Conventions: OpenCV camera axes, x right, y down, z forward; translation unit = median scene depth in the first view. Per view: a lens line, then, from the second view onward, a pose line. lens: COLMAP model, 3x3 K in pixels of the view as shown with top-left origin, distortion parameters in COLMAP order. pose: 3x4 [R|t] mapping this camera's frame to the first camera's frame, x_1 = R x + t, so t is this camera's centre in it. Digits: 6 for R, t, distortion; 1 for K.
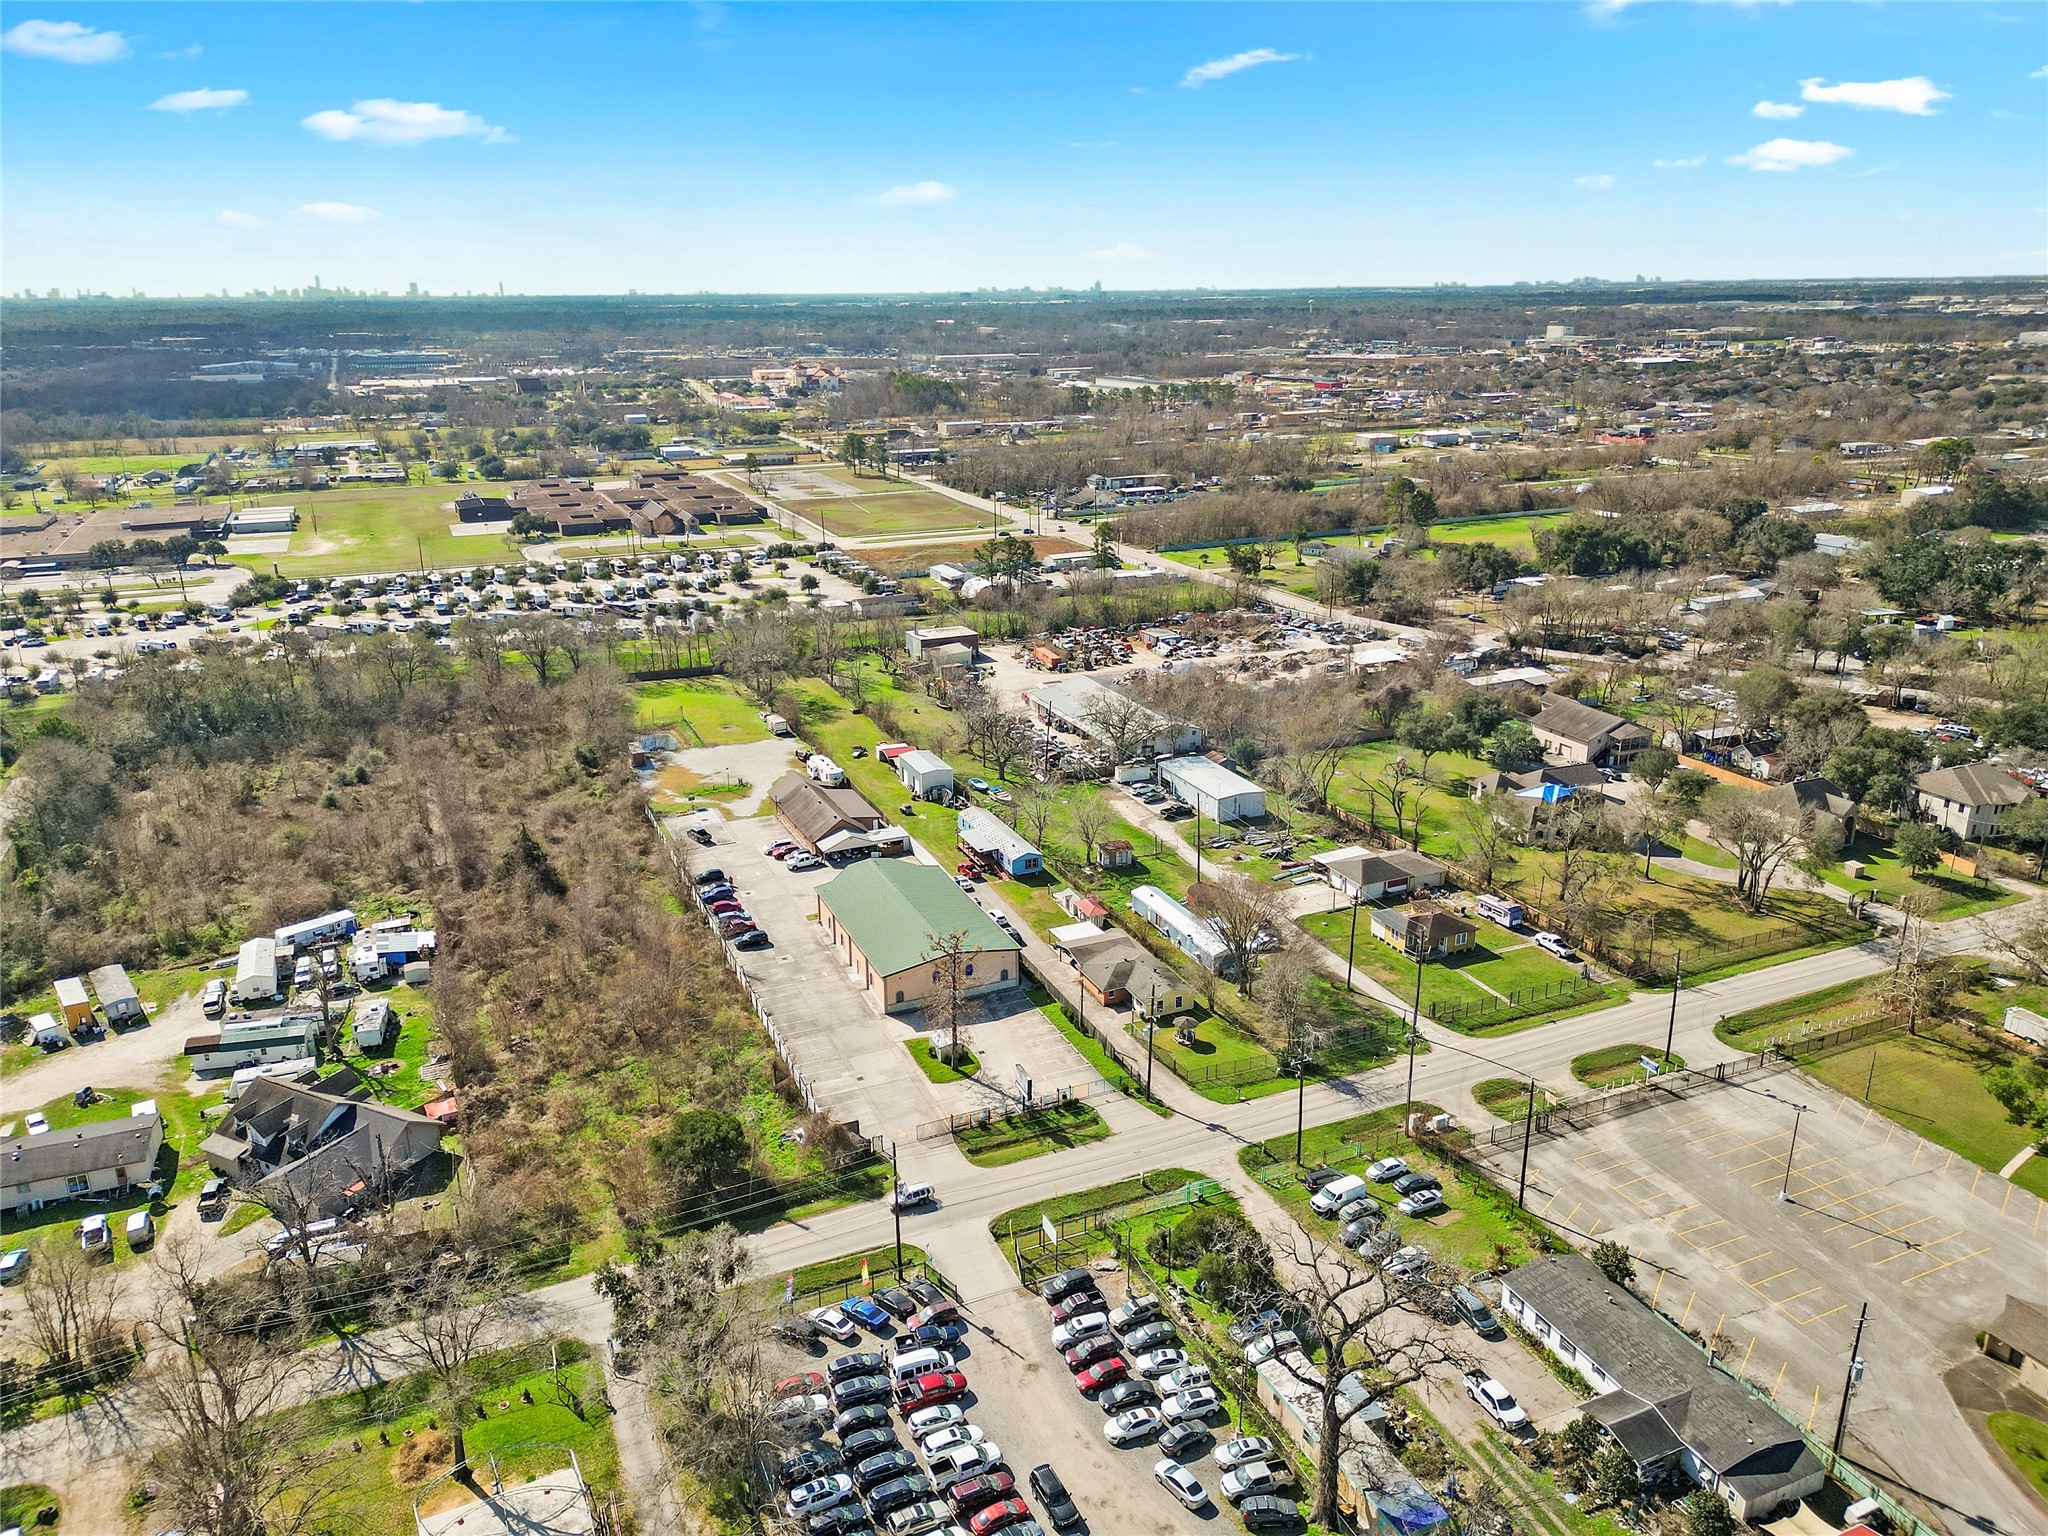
lens RADIAL K [[1428.2, 0, 1032.8], [0, 1428.2, 784.0], [0, 0, 1]] dist [0.063422, -0.053198]
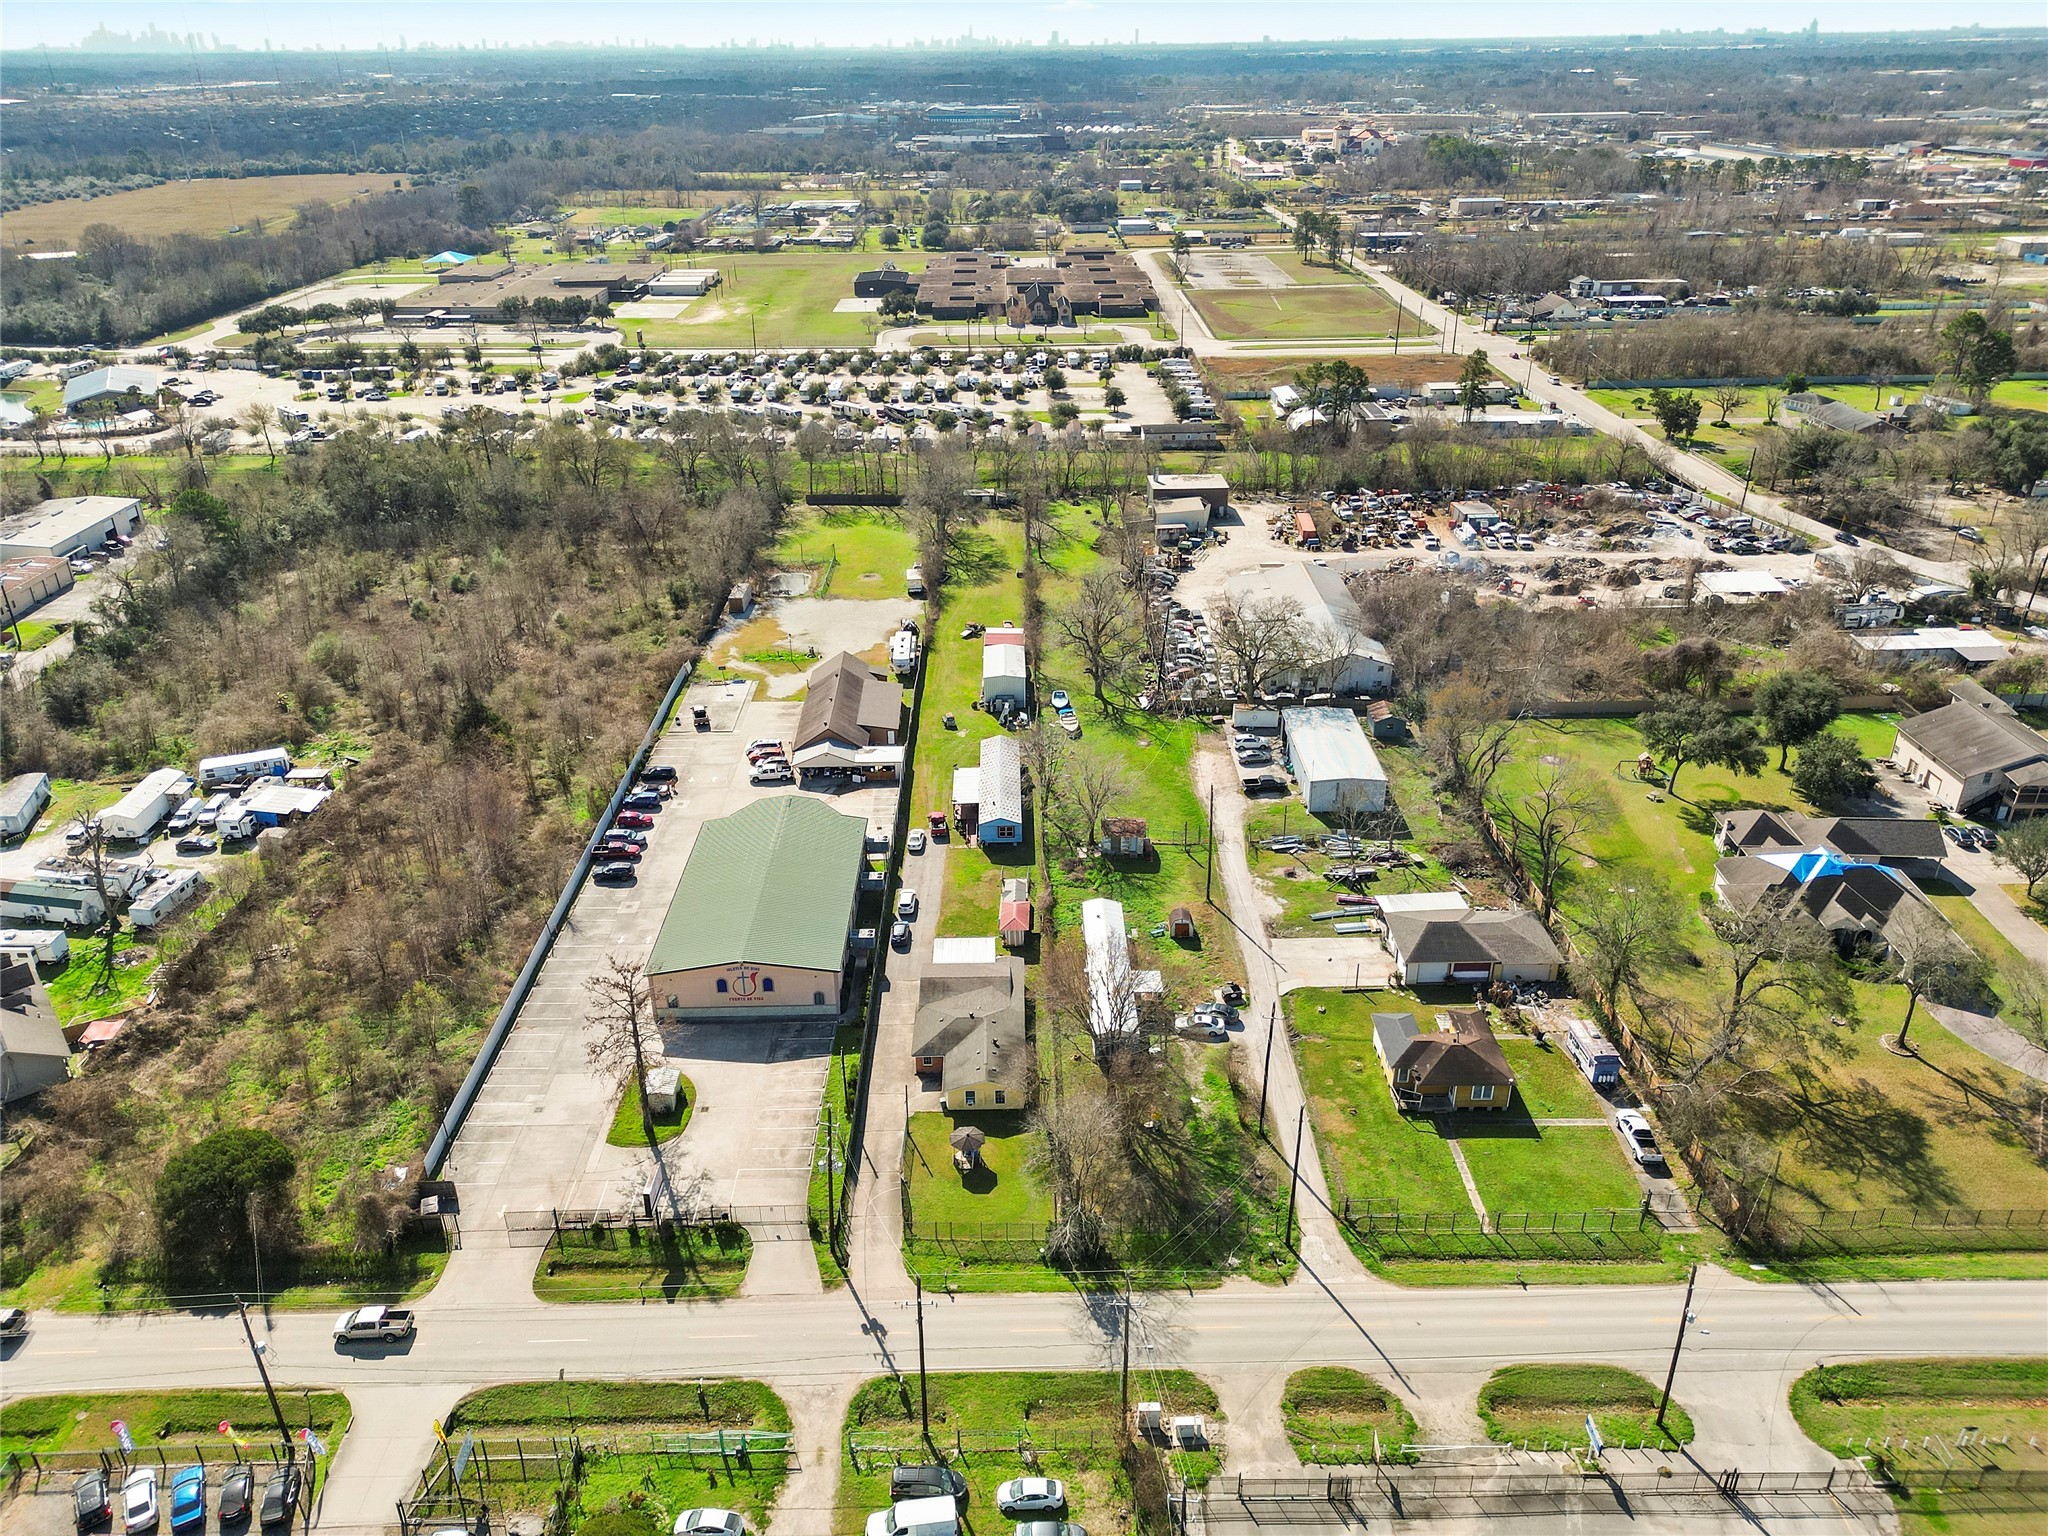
lens RADIAL K [[1428.2, 0, 1023.0], [0, 1428.2, 808.7], [0, 0, 1]] dist [0.063422, -0.053198]
pose [[0.920440, 0.184966, -0.344351, 0.233911], [-0.127634, 0.974888, 0.182493, -0.084959], [0.369458, -0.124023, 0.920934, 0.254078]]
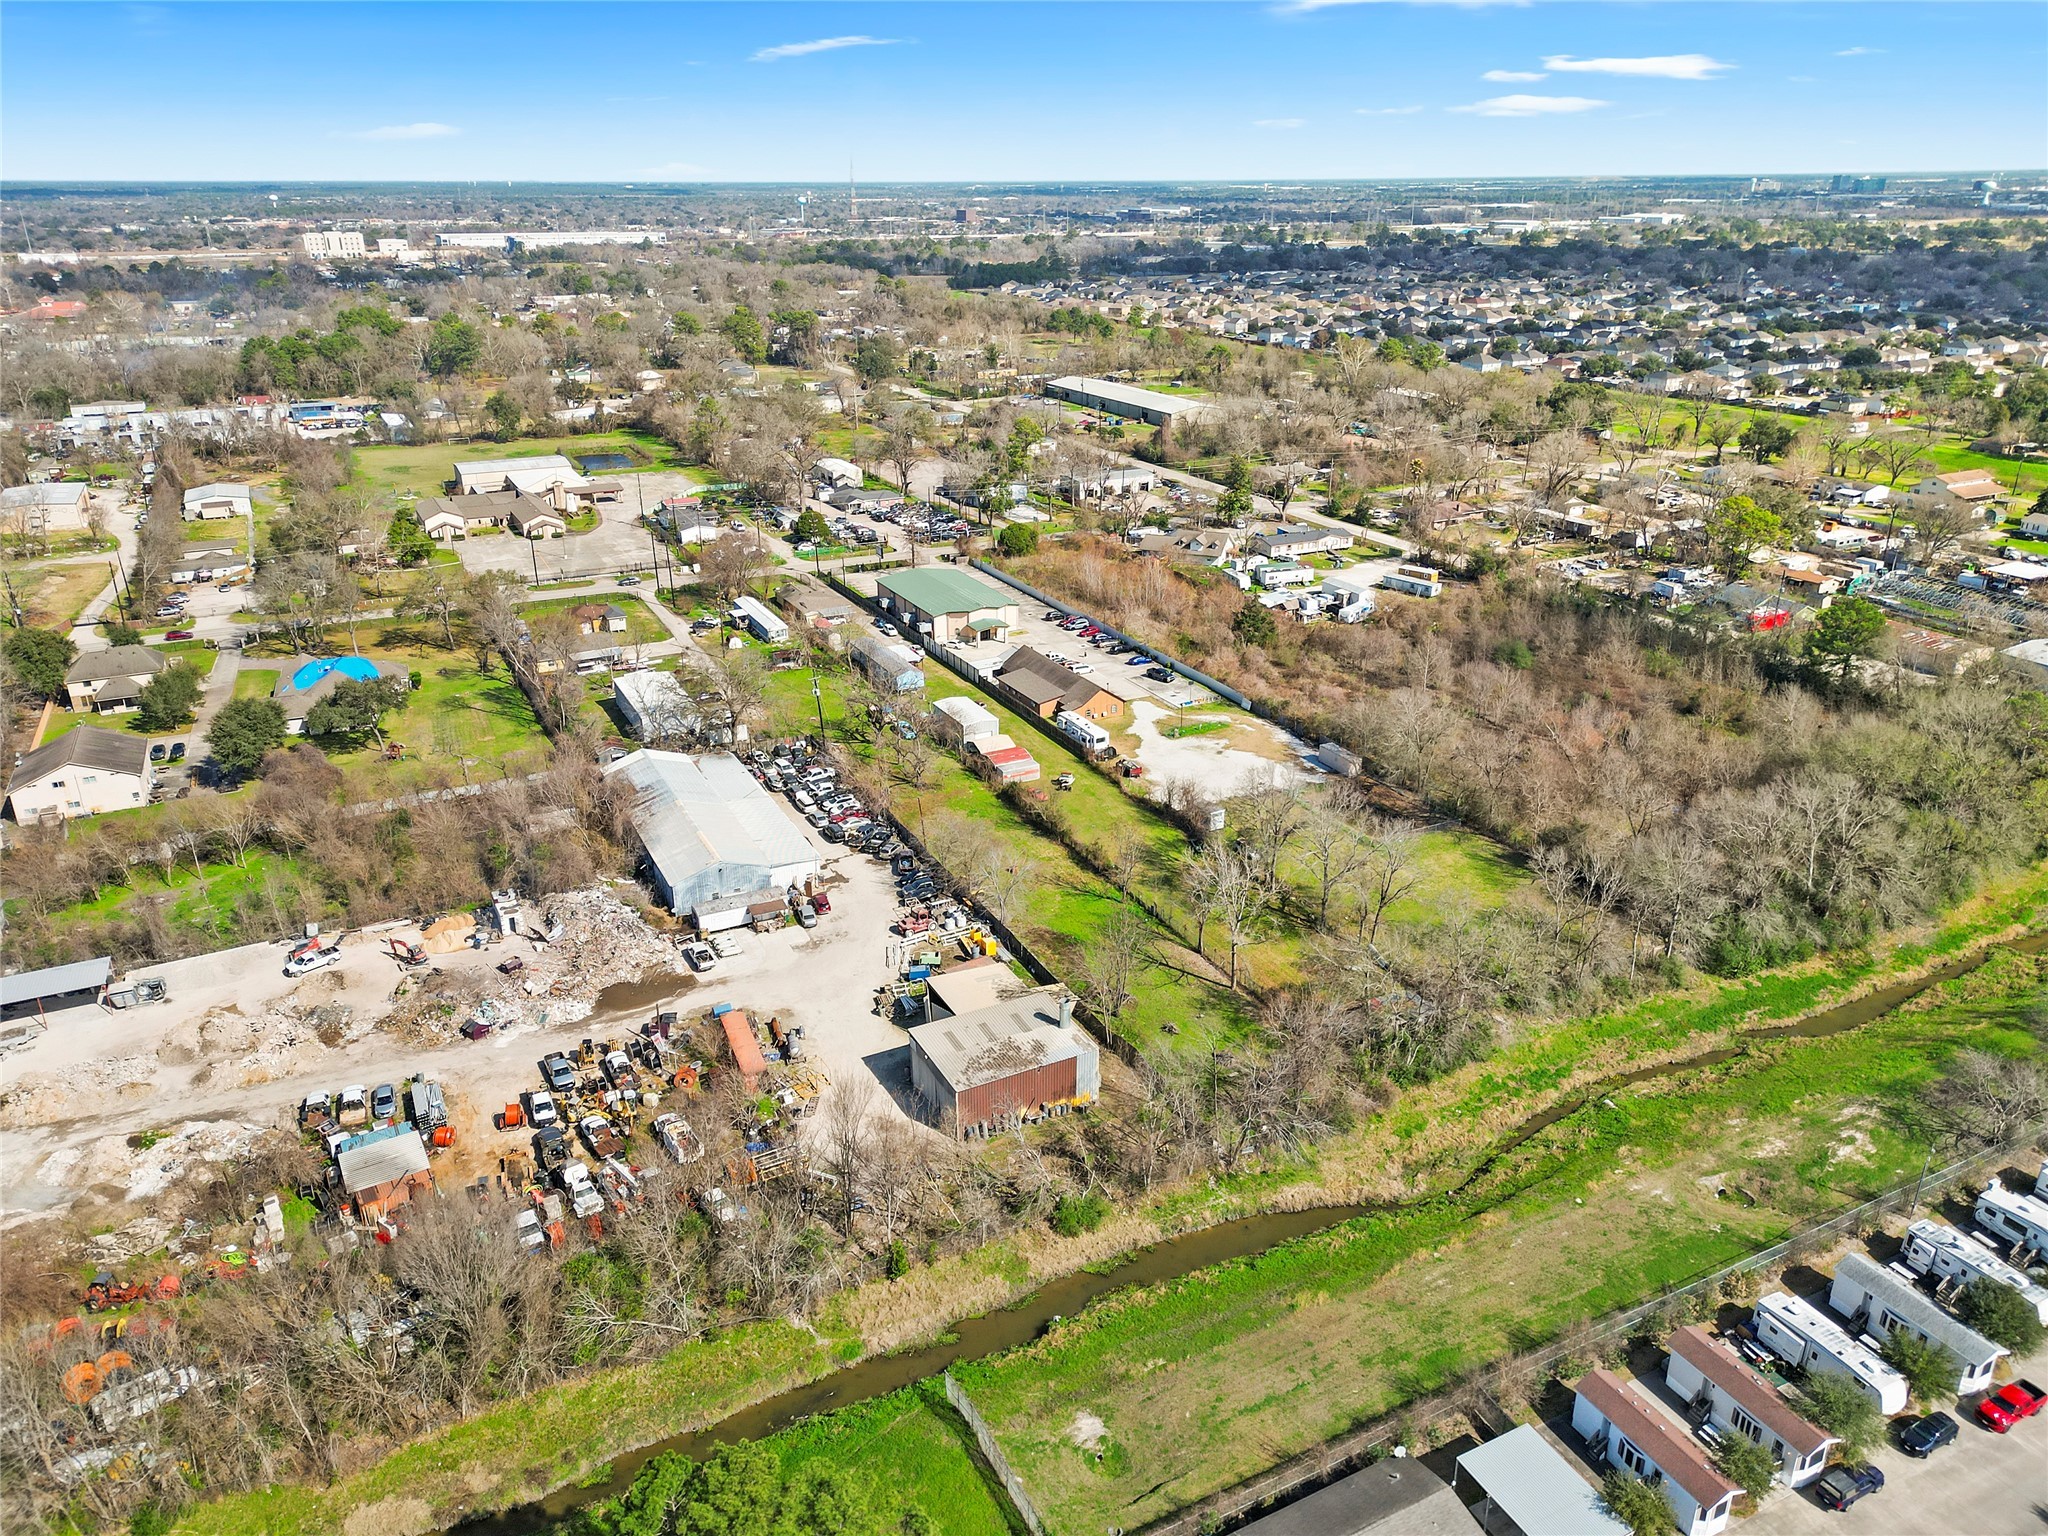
lens RADIAL K [[1428.2, 0, 1040.7], [0, 1428.2, 767.9], [0, 0, 1]] dist [0.063422, -0.053198]
pose [[-0.998181, 0.034589, -0.049376, -0.080482], [-0.006210, 0.755678, 0.654914, -0.578074], [0.059965, 0.654029, -0.754089, 1.729767]]
